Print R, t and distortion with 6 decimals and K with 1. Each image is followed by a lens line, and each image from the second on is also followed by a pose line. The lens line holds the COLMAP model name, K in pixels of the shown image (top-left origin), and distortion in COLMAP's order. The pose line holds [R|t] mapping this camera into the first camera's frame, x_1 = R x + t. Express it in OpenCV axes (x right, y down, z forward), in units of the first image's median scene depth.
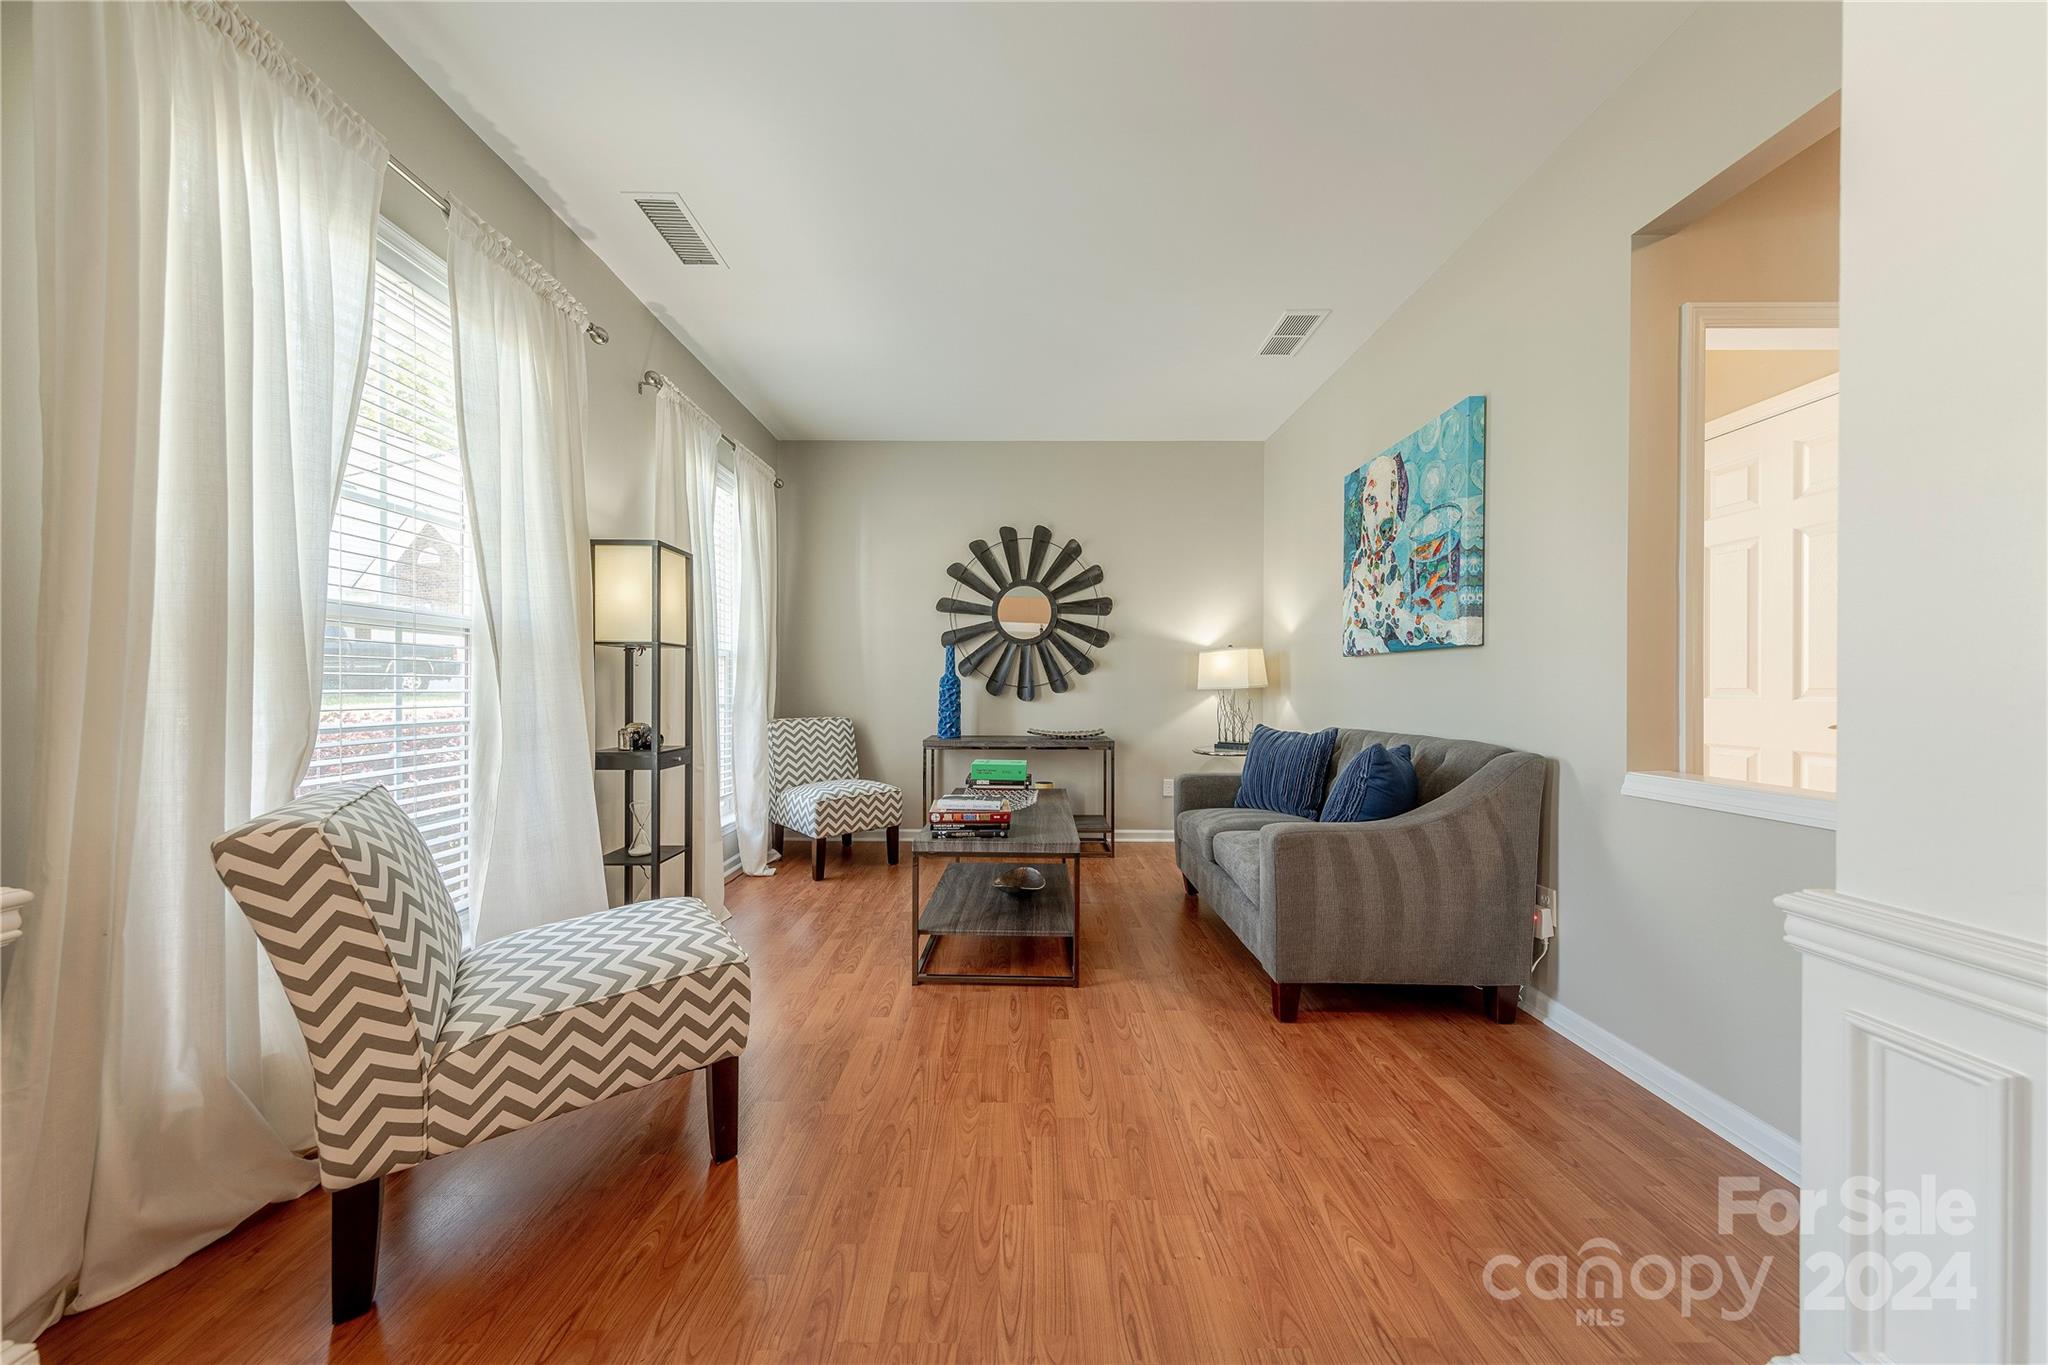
lens RADIAL K [[644.1, 0, 1018.4], [0, 644.1, 686.3], [0, 0, 1]] dist [0.007147, -0.000136]
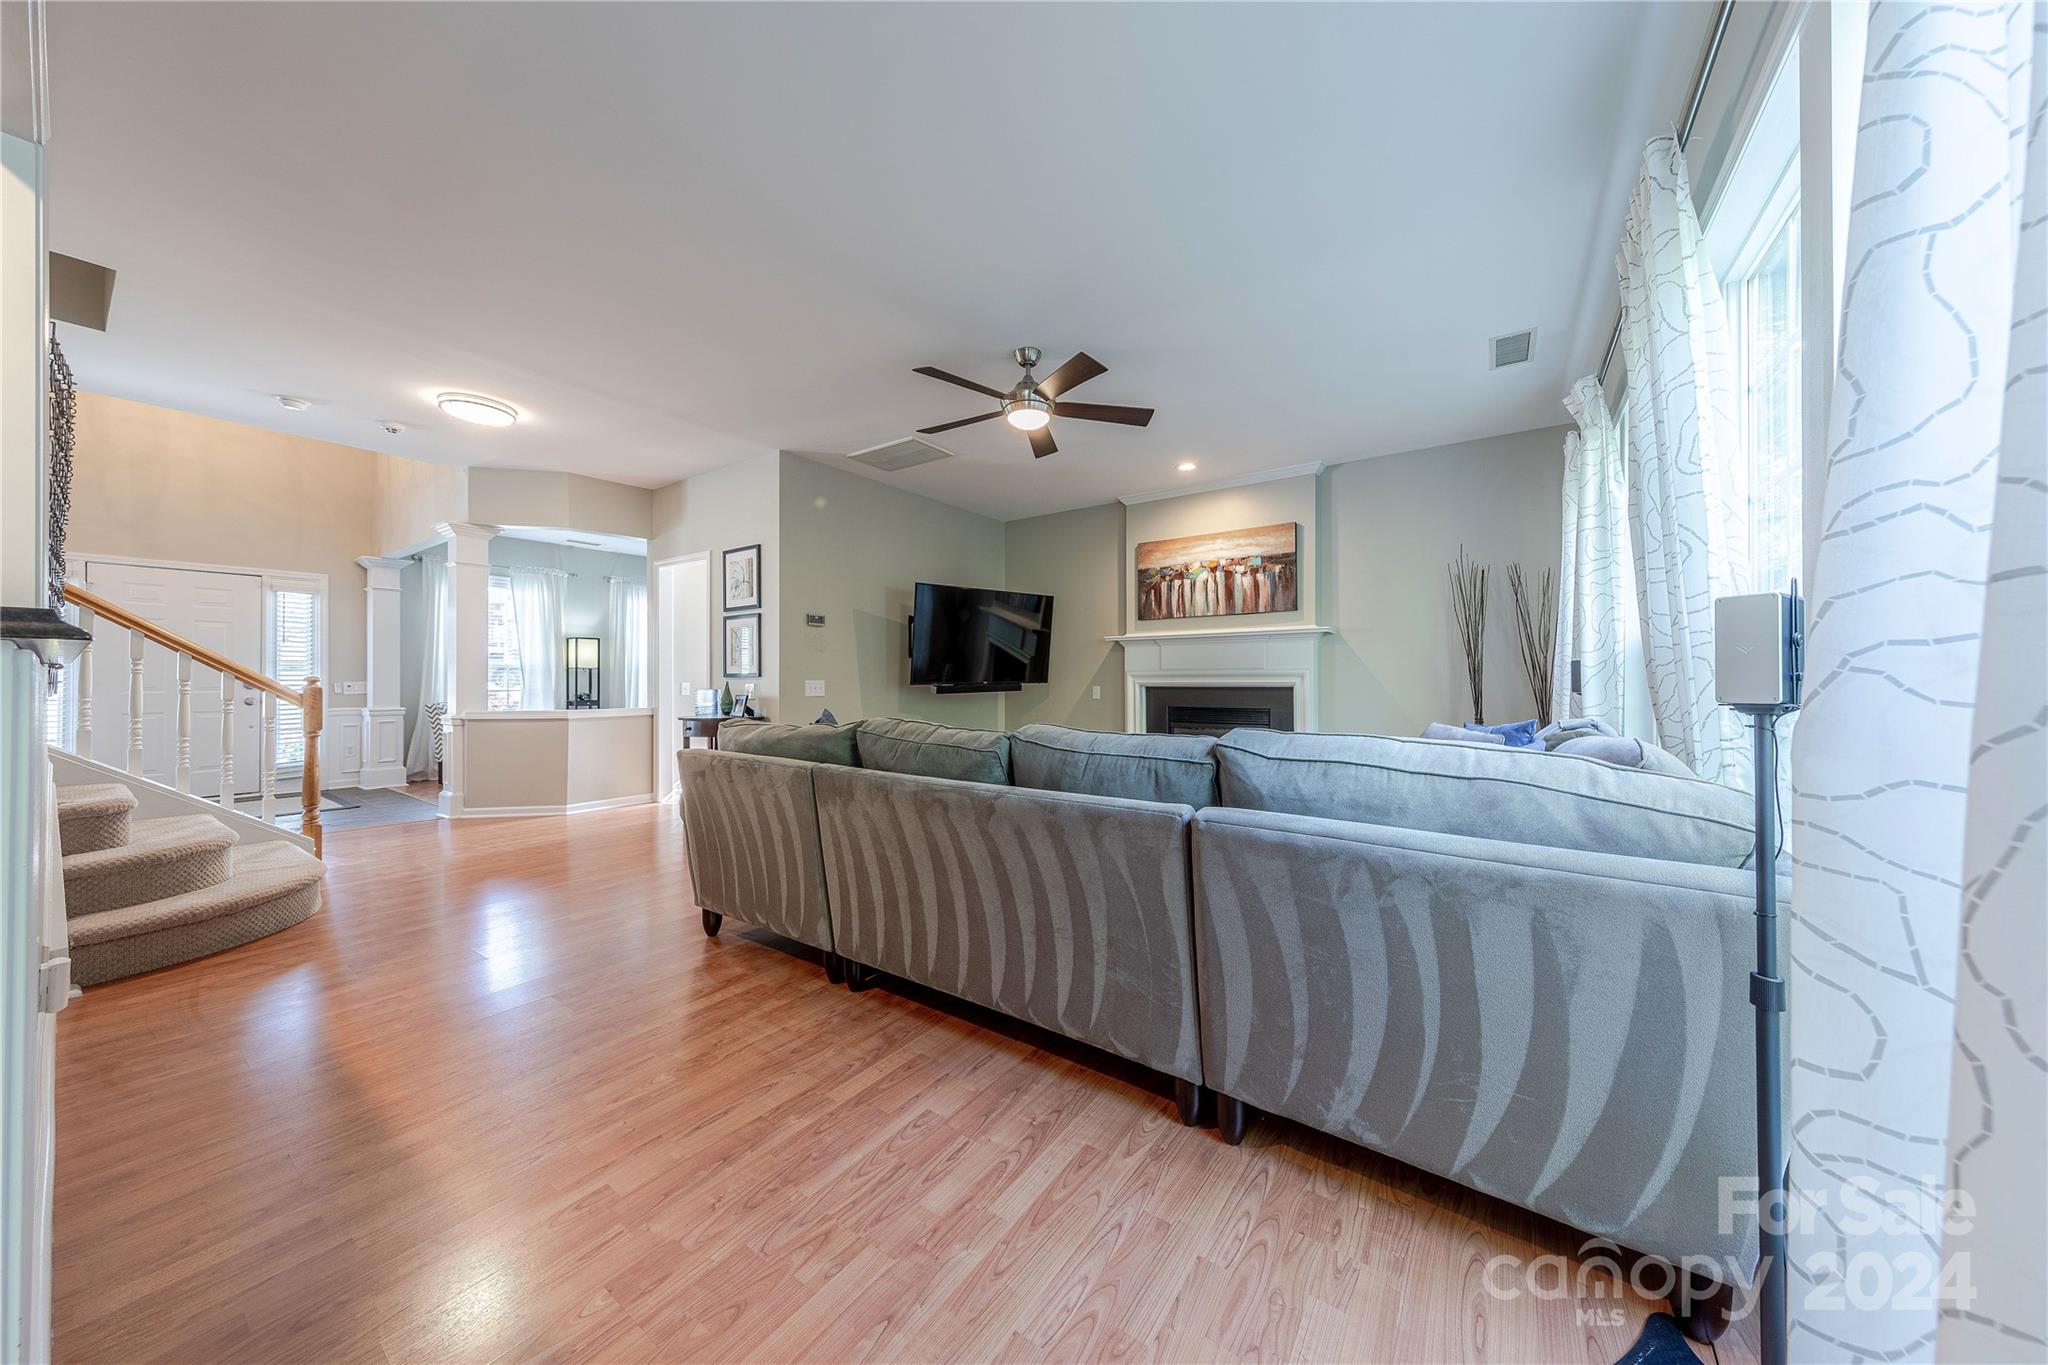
lens RADIAL K [[654.5, 0, 1058.8], [0, 654.5, 677.4], [0, 0, 1]] dist [0.008112, -0.000001]
pose [[0.833363, -0.005337, -0.552701, 3.218220], [0.003109, 0.999983, -0.004968, 0.007032], [0.552718, 0.002422, 0.833365, -0.433333]]
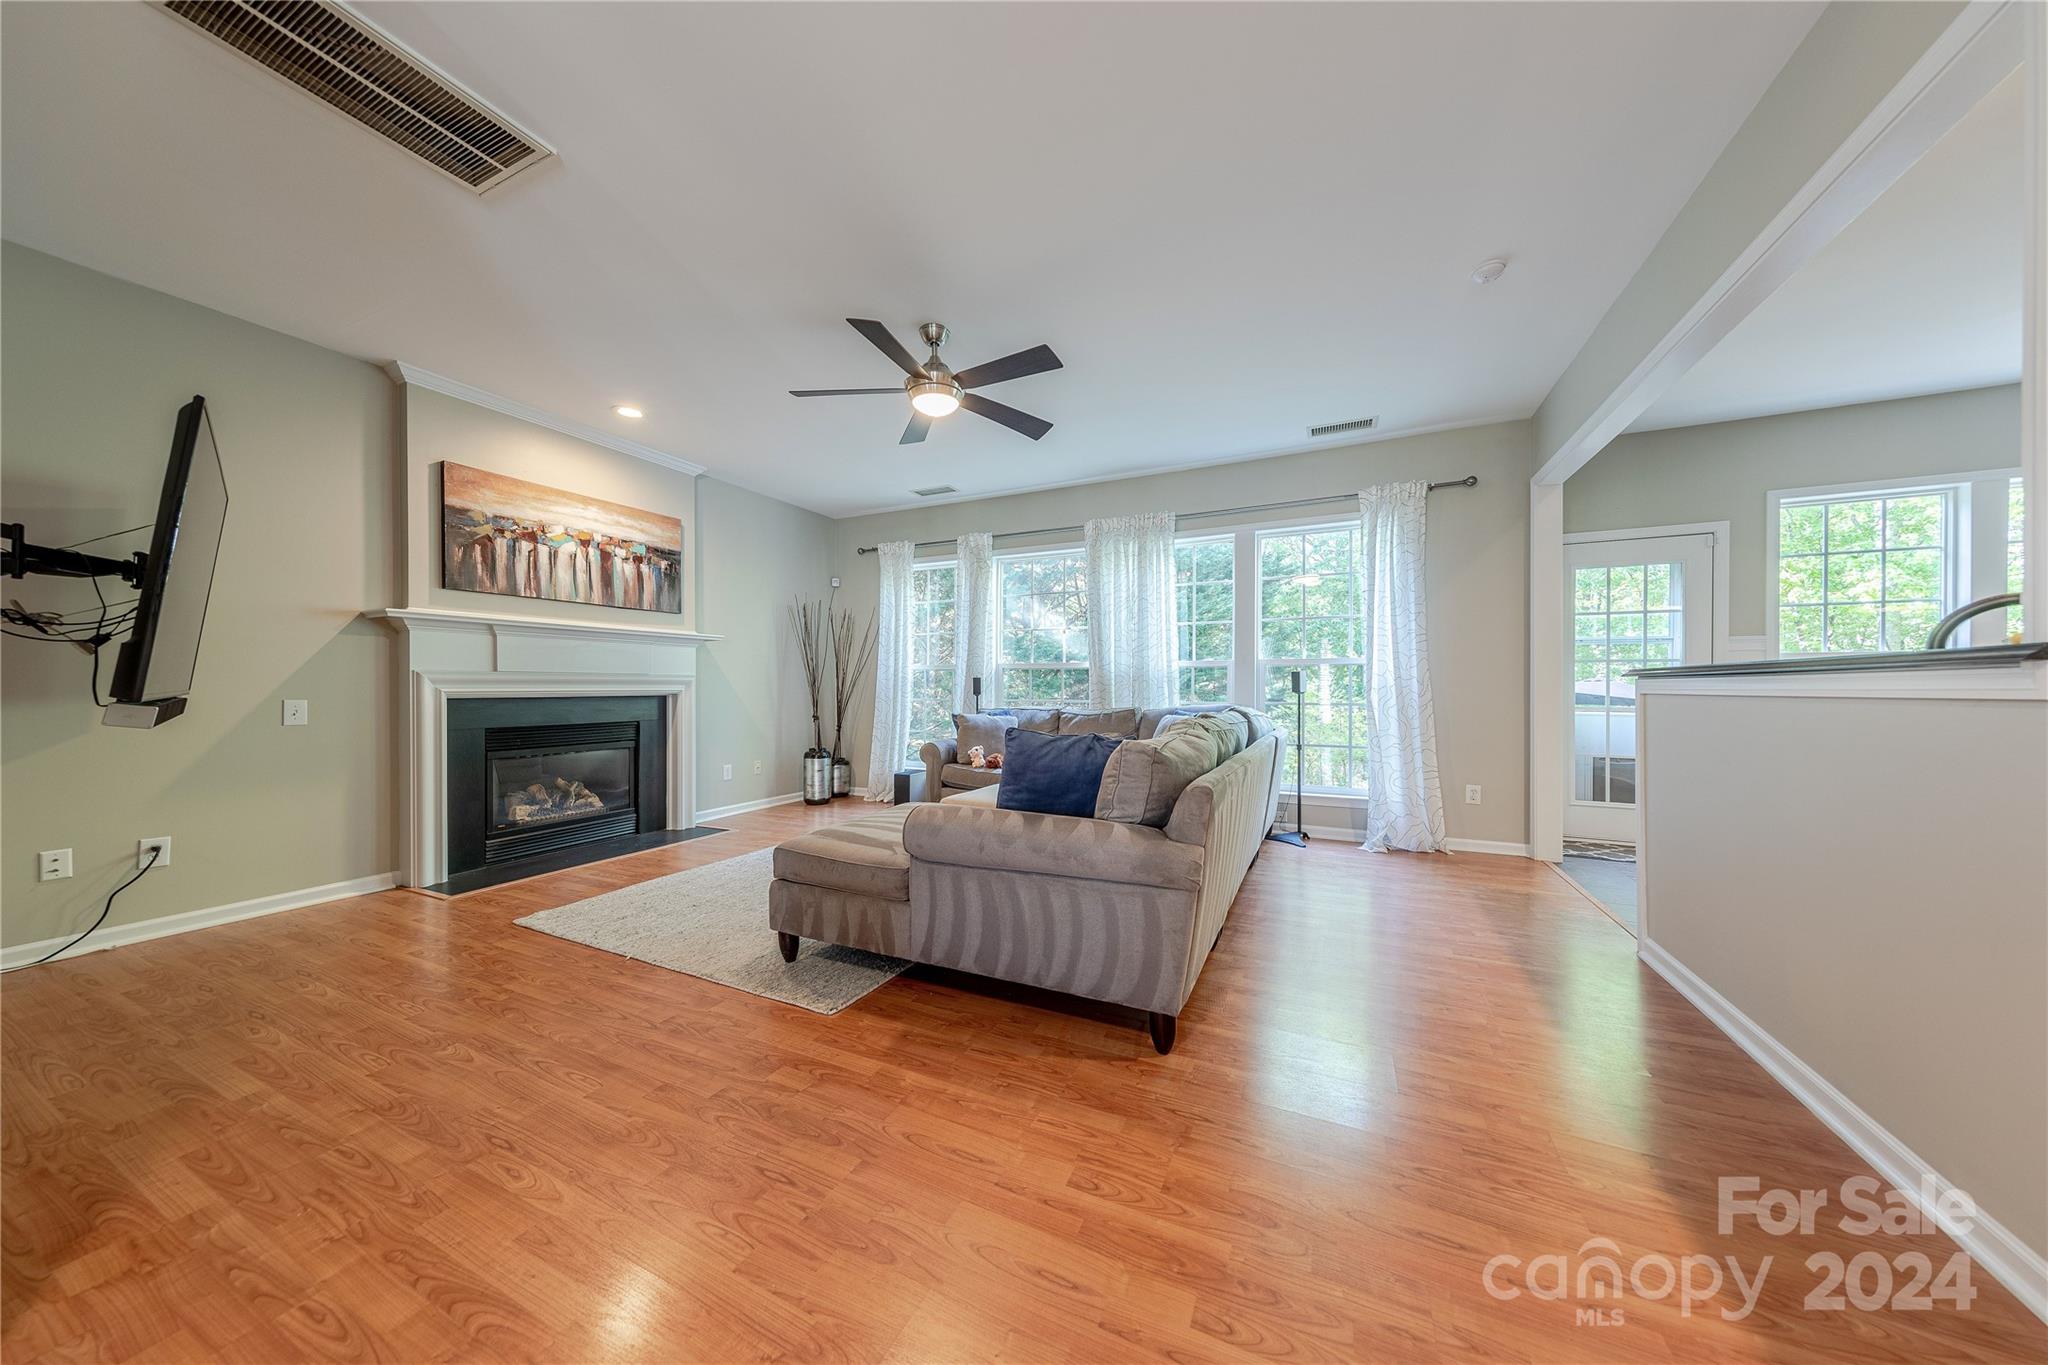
lens RADIAL K [[644.1, 0, 1018.4], [0, 644.1, 686.3], [0, 0, 1]] dist [0.007147, -0.000136]
pose [[0.435109, -0.000198, 0.900378, 1.366067], [0.001289, 0.999999, -0.000403, 0.004379], [-0.900377, 0.001336, 0.435109, -0.020402]]
